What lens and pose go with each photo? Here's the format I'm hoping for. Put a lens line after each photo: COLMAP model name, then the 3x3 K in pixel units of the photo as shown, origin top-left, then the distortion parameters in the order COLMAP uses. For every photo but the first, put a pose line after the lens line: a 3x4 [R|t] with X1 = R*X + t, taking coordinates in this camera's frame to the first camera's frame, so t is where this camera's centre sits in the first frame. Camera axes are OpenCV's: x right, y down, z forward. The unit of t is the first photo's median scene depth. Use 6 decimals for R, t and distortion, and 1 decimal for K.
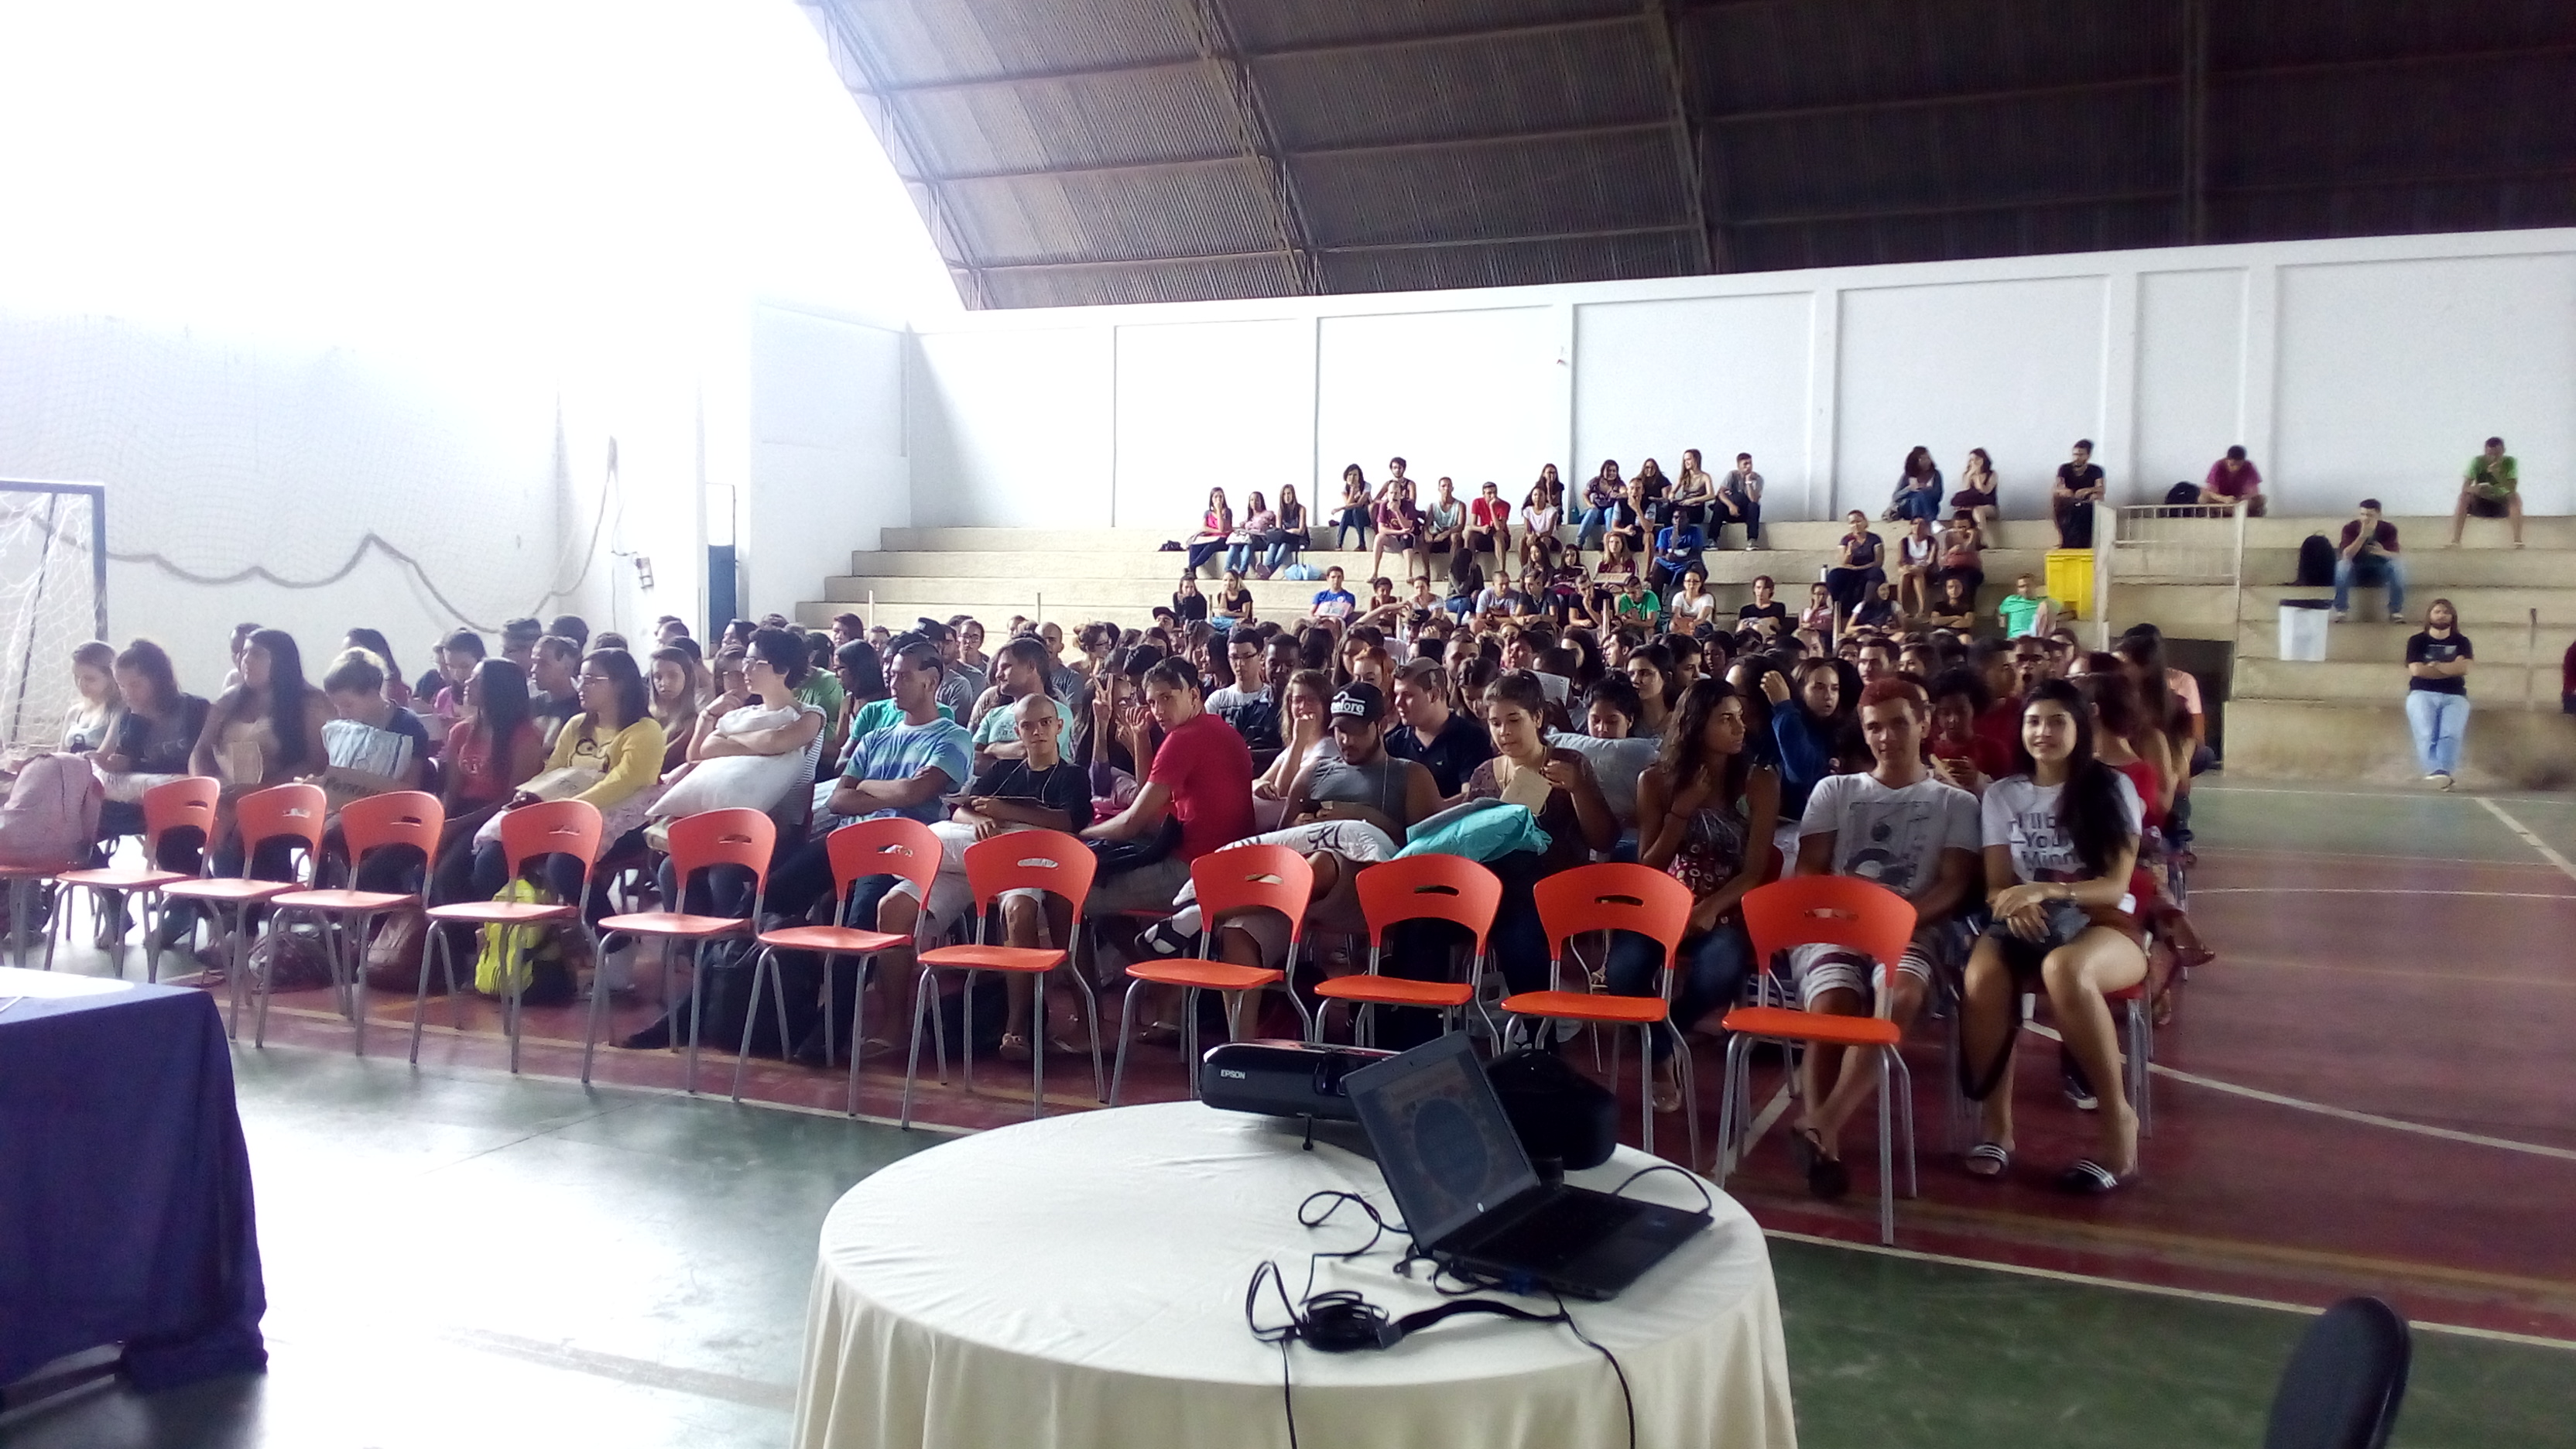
lens RADIAL K [[2079.5, 0, 1297.7], [0, 2079.5, 698.3], [0, 0, 1]] dist [0.103347, -0.151117]
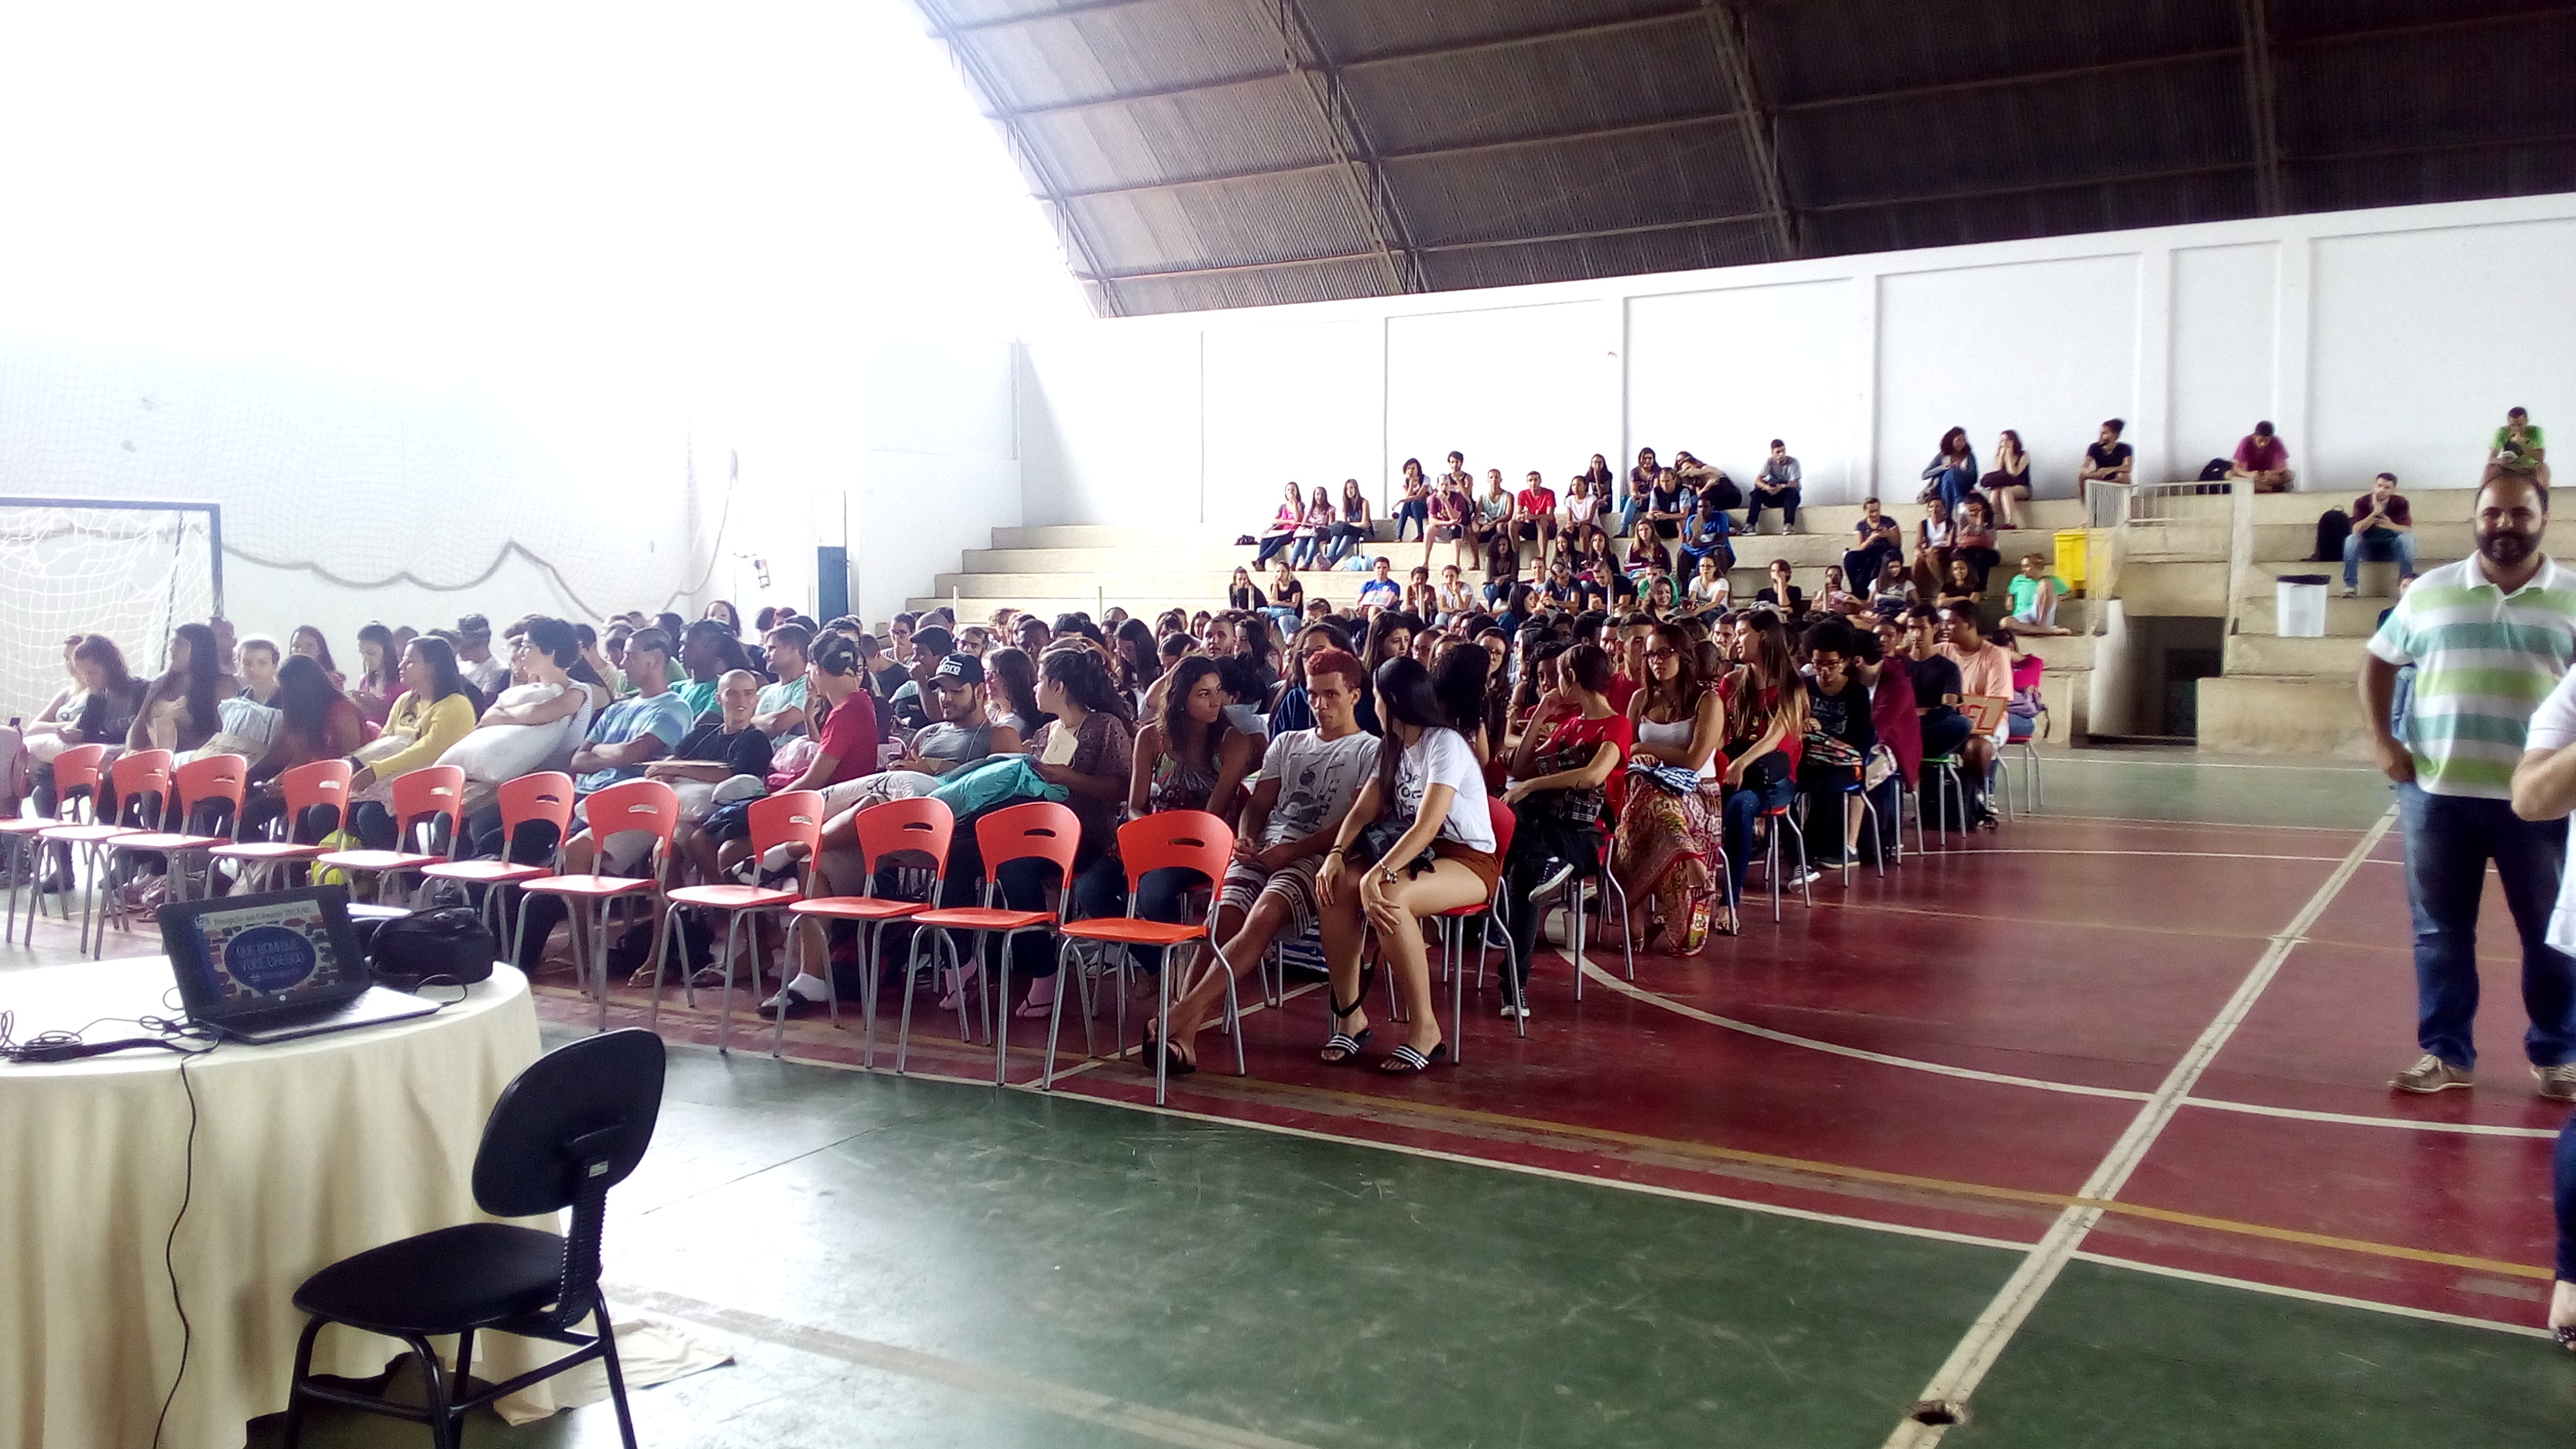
lens RADIAL K [[2079.5, 0, 1295.8], [0, 2079.5, 701.0], [0, 0, 1]] dist [0.103347, -0.151117]
pose [[0.991481, -0.006413, -0.130097, 0.112061], [0.007056, 0.999965, 0.004477, 0.004030], [0.130064, -0.005357, 0.991491, -0.042846]]
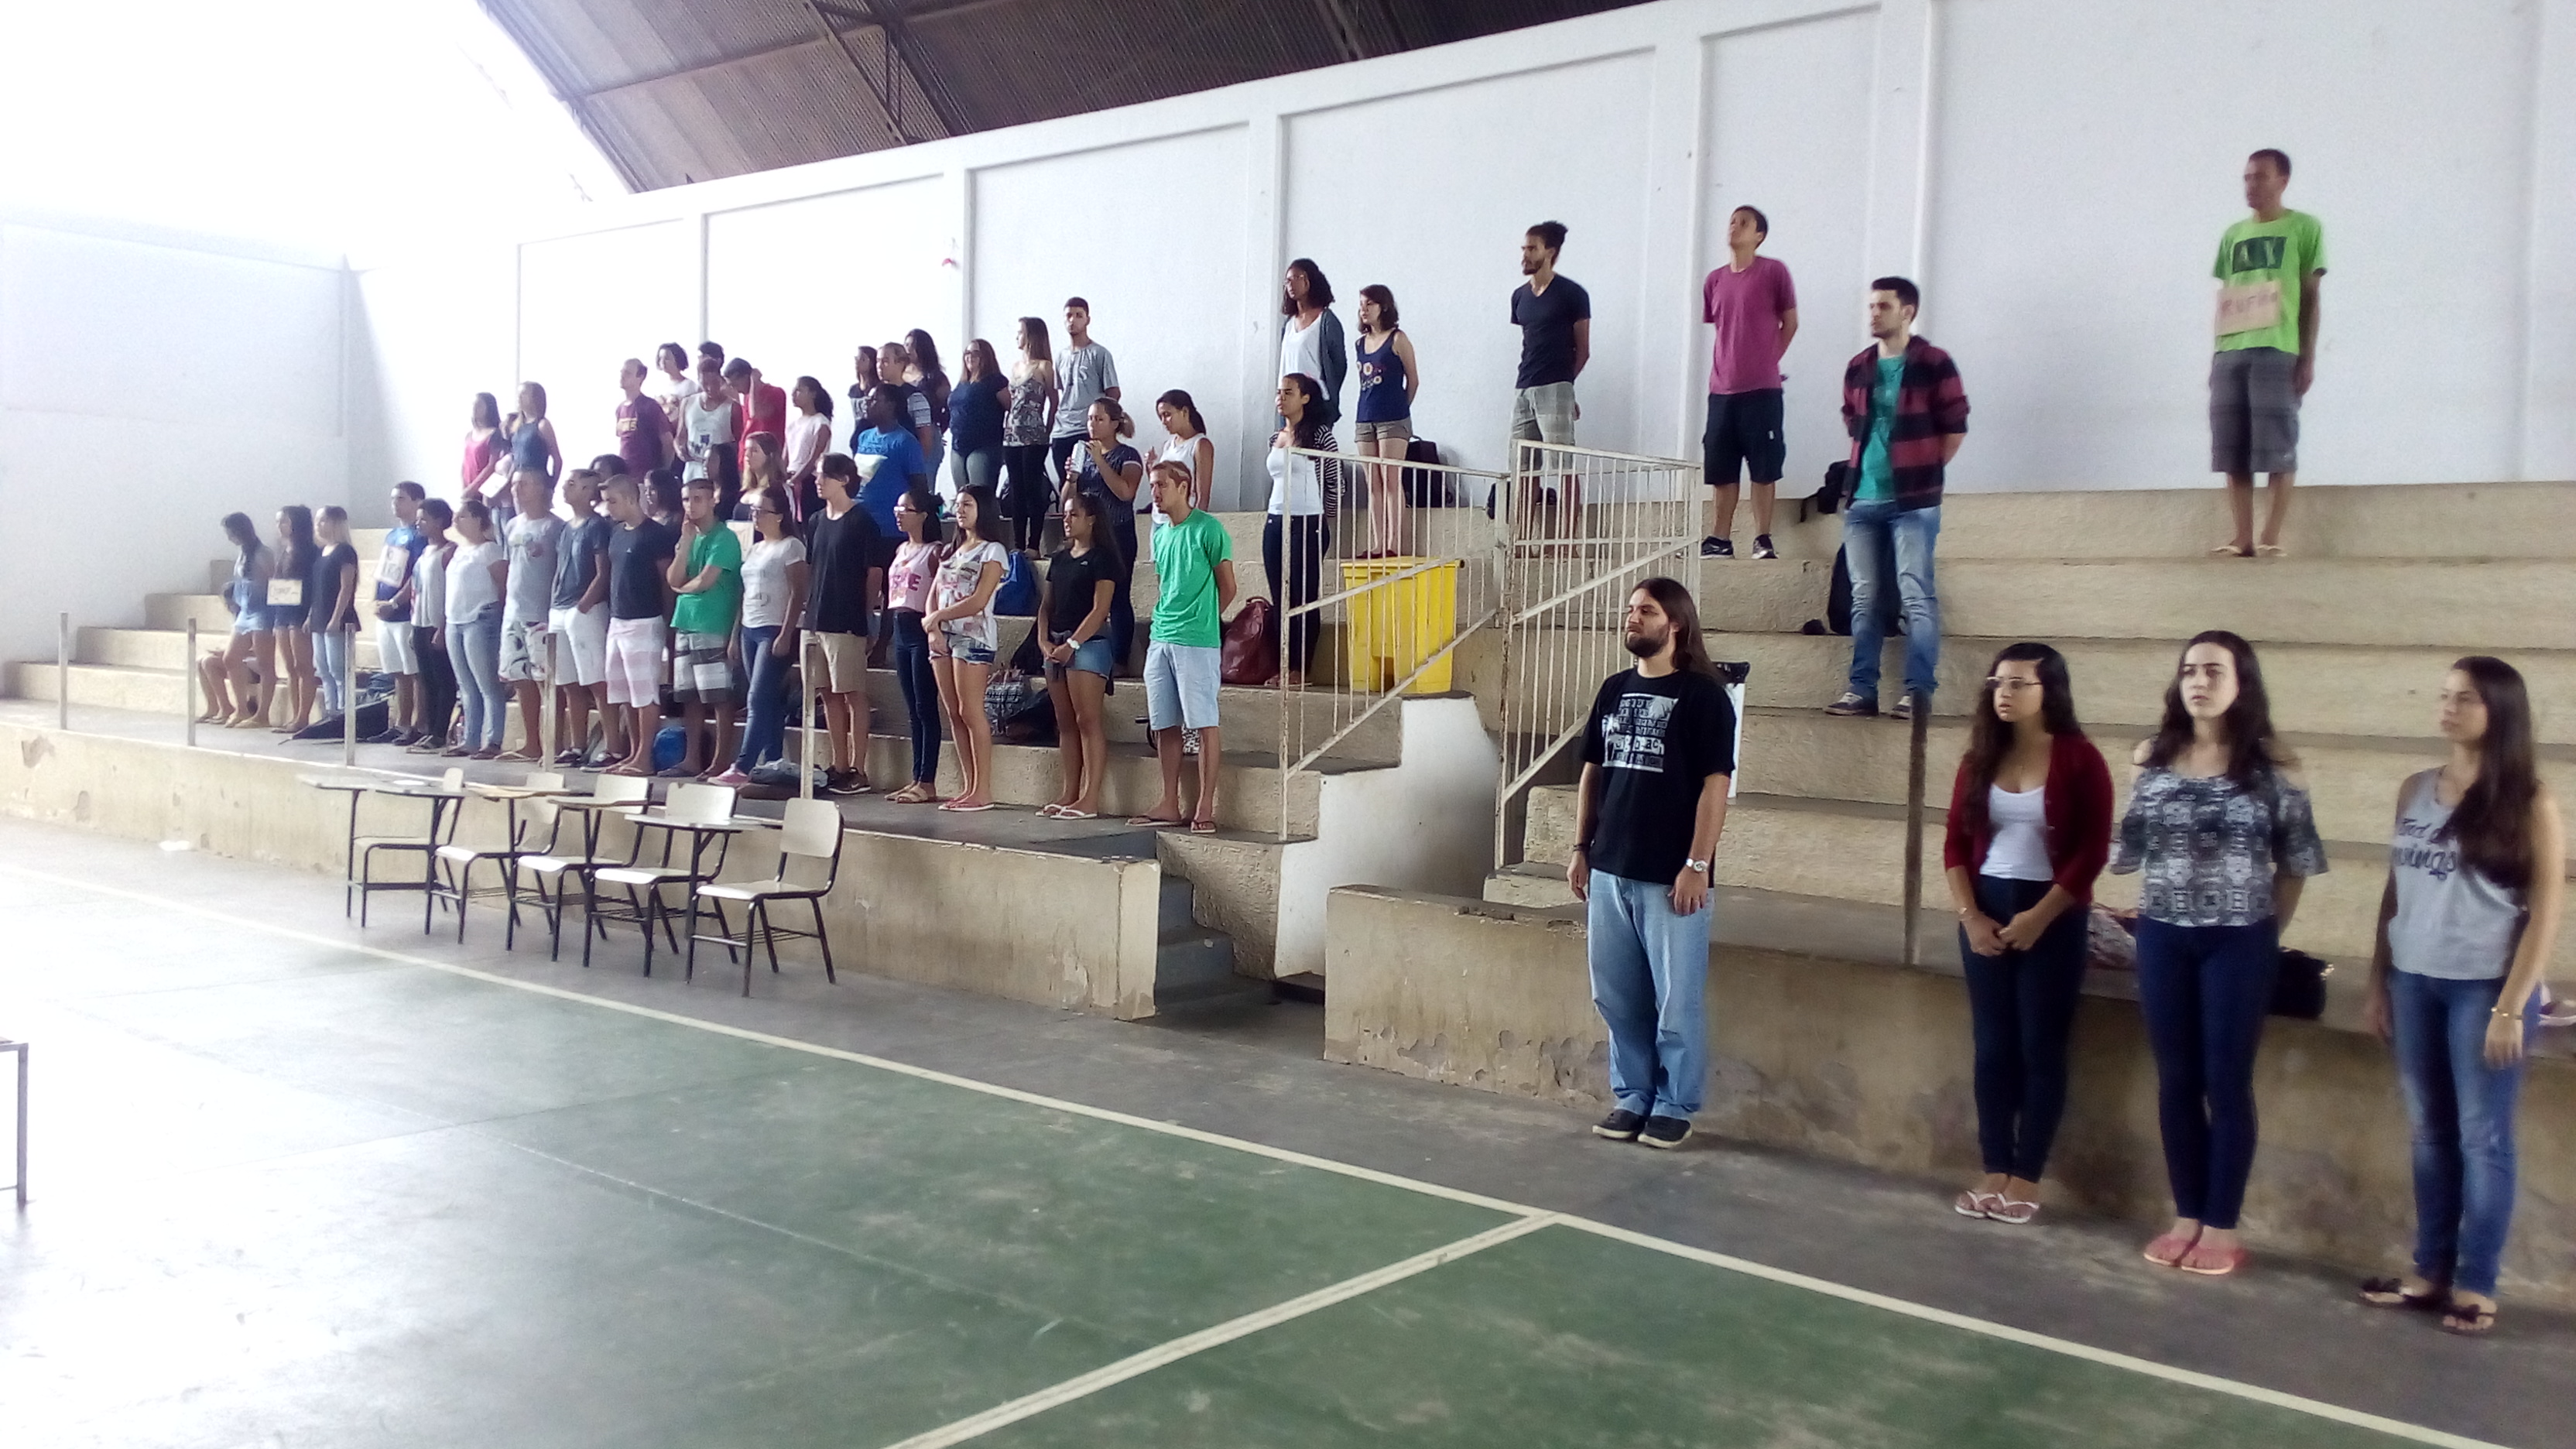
lens RADIAL K [[2079.5, 0, 1304.5], [0, 2079.5, 701.6], [0, 0, 1]] dist [0.103347, -0.151117]
pose [[0.963140, 0.026883, -0.267655, 0.430429], [-0.033126, 0.999274, -0.018836, -0.022267], [0.266954, 0.027008, 0.963331, 0.454357]]
